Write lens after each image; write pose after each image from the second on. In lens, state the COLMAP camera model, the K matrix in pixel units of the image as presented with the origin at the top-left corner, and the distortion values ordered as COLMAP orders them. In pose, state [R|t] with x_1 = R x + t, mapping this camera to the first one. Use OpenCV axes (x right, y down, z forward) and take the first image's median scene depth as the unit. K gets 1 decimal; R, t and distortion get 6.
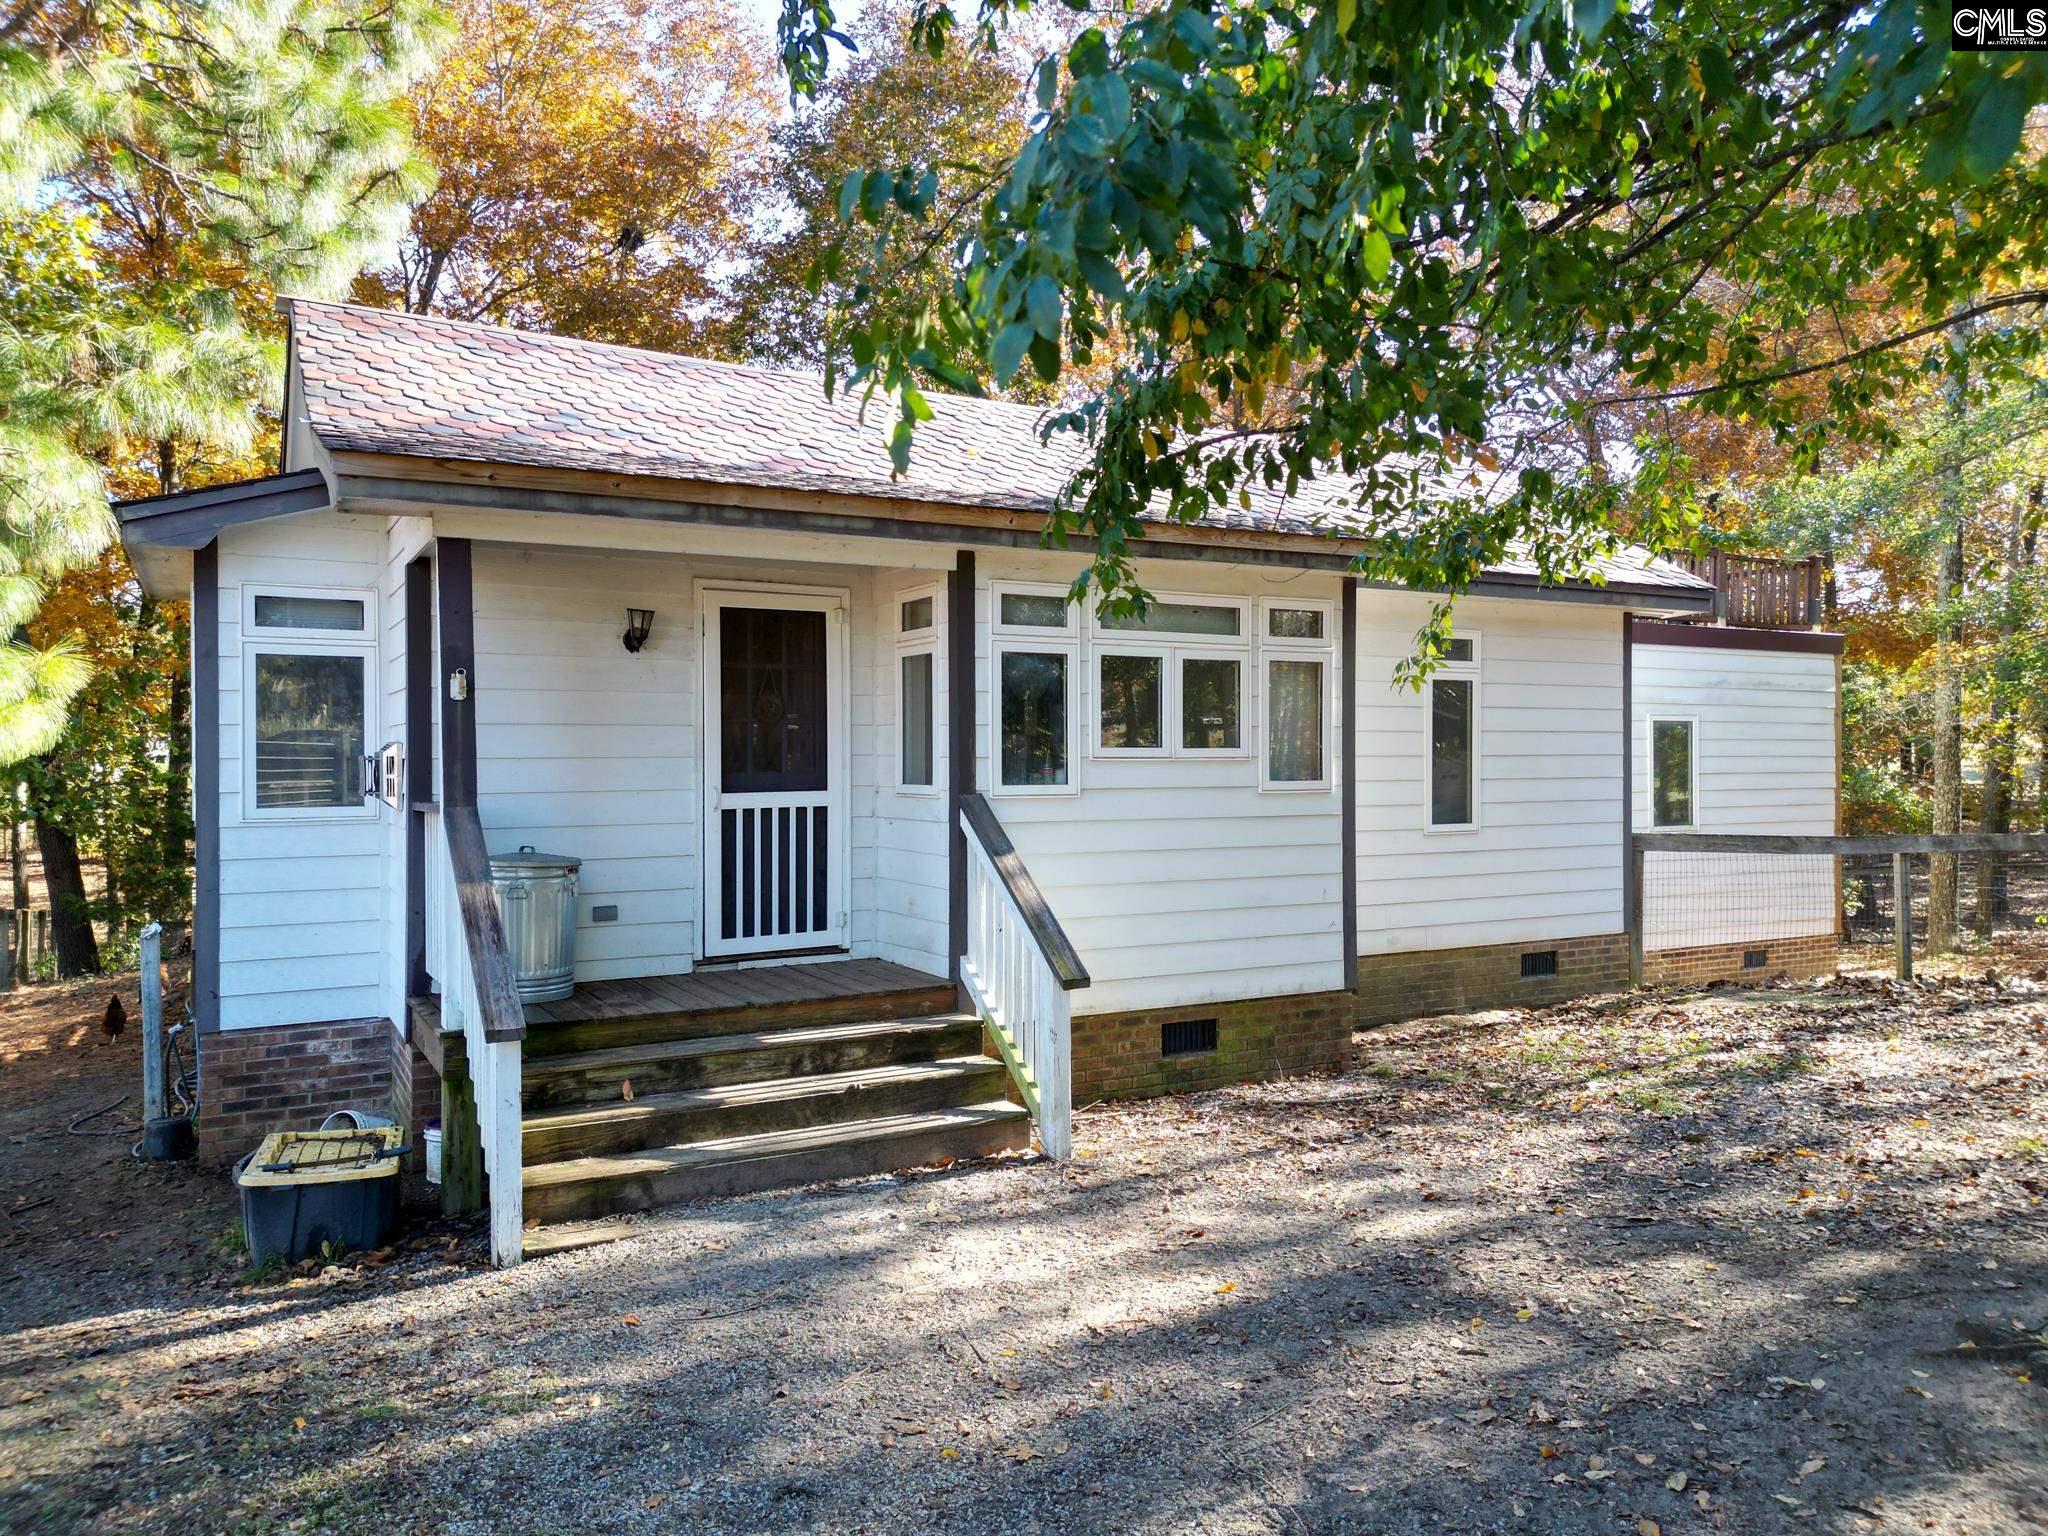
lens RADIAL K [[1416.6, 0, 1018.9], [0, 1416.6, 767.2], [0, 0, 1]] dist [0.075319, -0.068219]
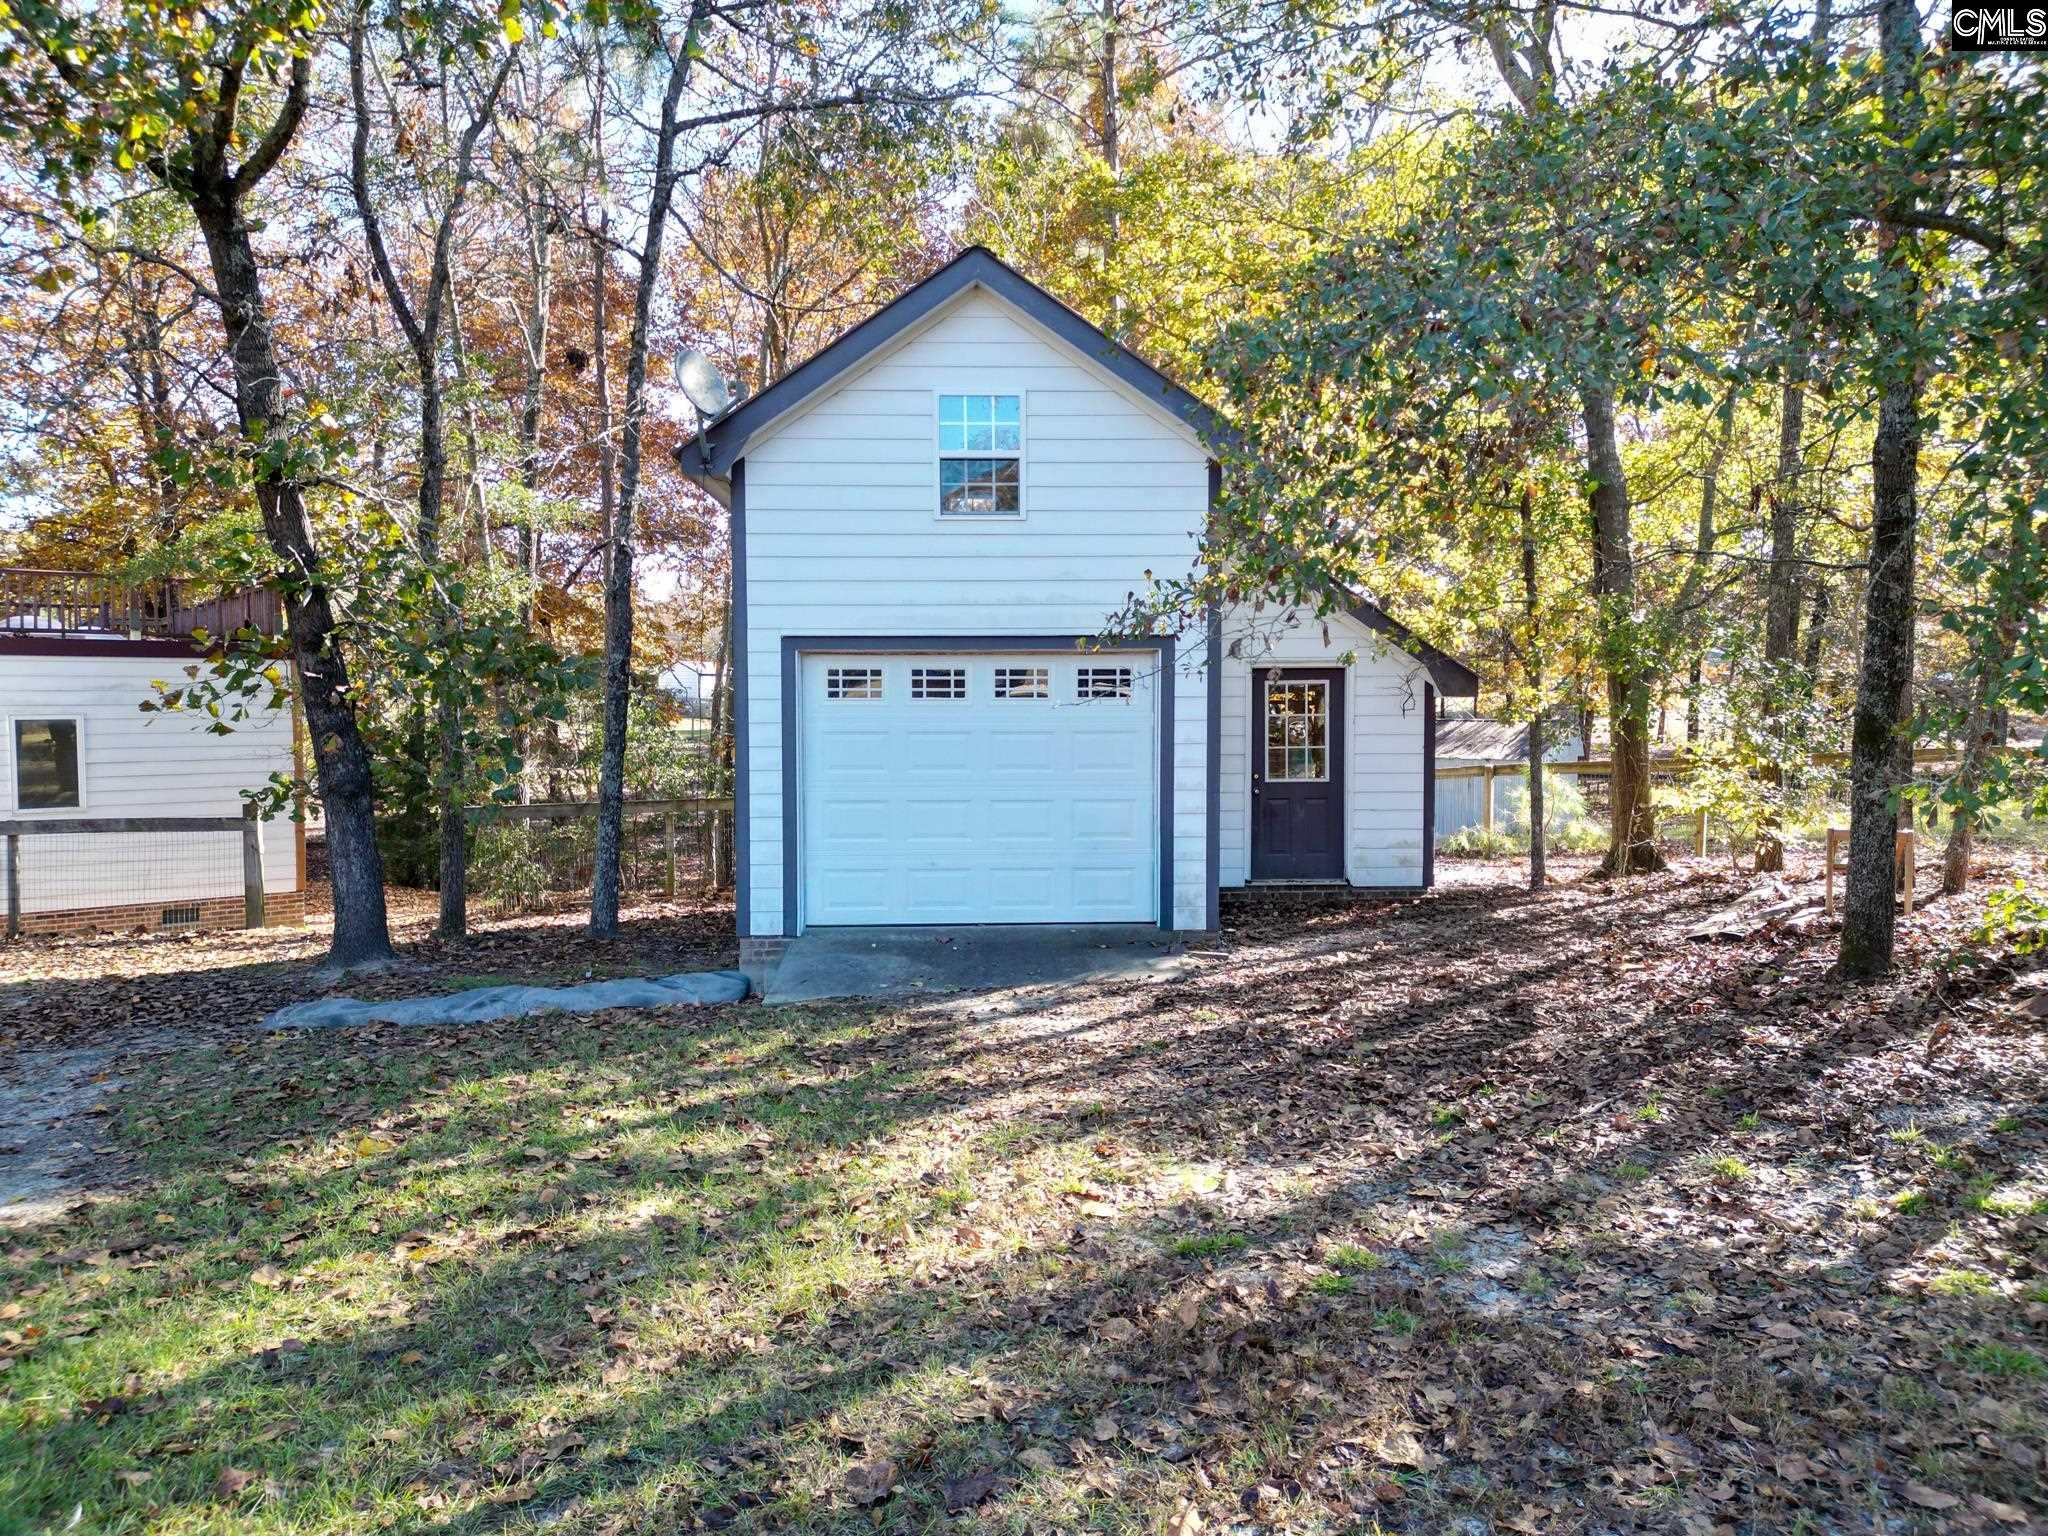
lens RADIAL K [[1416.6, 0, 1018.9], [0, 1416.6, 767.2], [0, 0, 1]] dist [0.075319, -0.068219]
pose [[0.982532, -0.011542, 0.185737, 1.421990], [0.004362, 0.999229, 0.039021, -0.050406], [-0.186044, -0.037530, 0.981824, -0.449530]]
